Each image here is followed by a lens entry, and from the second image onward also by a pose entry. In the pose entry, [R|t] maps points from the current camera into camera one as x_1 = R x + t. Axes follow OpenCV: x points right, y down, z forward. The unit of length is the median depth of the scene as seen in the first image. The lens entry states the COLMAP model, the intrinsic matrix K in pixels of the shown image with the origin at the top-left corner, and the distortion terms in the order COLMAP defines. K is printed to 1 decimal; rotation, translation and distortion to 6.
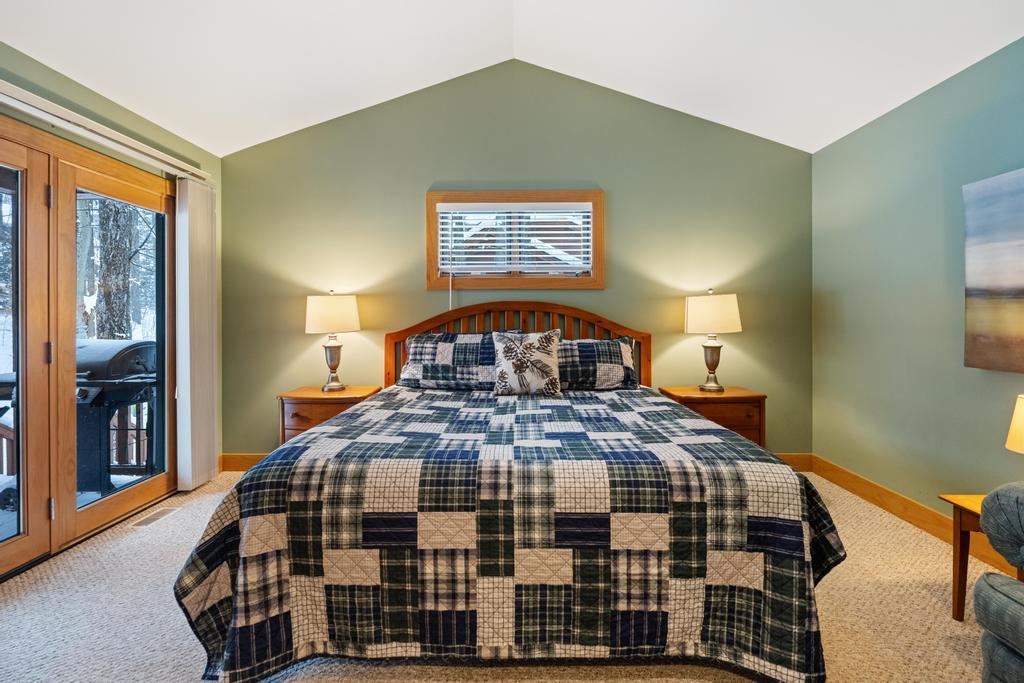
lens RADIAL K [[466.4, 0, 511.6], [0, 466.4, 319.0], [0, 0, 1]] dist [-0.001974, -0.000188]
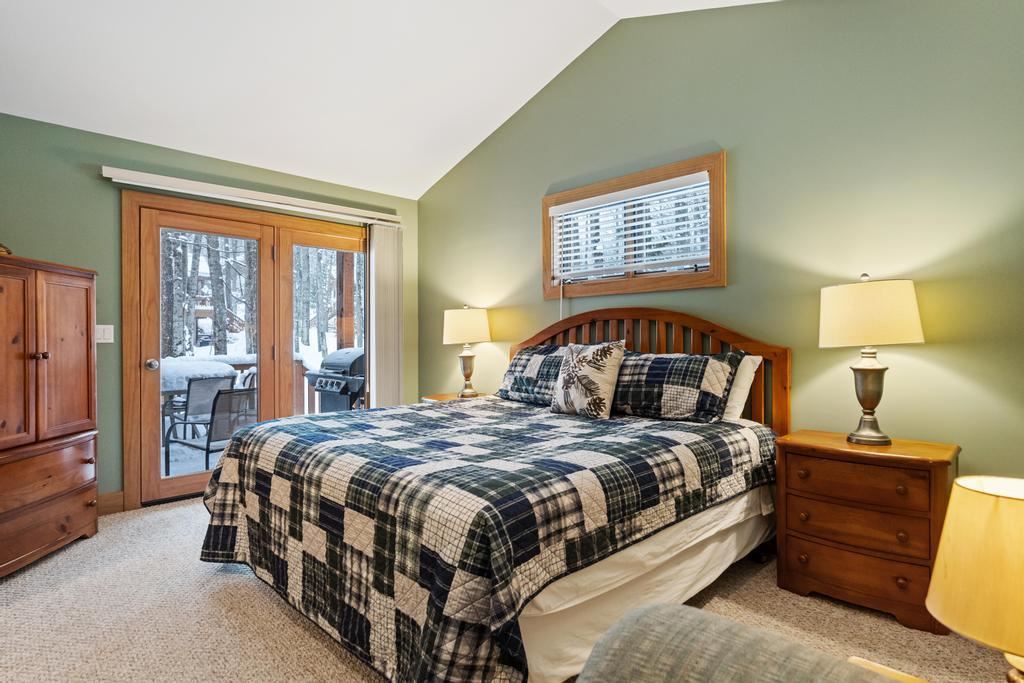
lens RADIAL K [[538.3, 0, 512.0], [0, 538.3, 341.5], [0, 0, 1]] dist [-0.002831, -0.000400]
pose [[0.713813, 0.001913, -0.700333, 0.616342], [0.001069, 0.999992, 0.003821, 0.020735], [0.700335, -0.003477, 0.713806, 0.190588]]
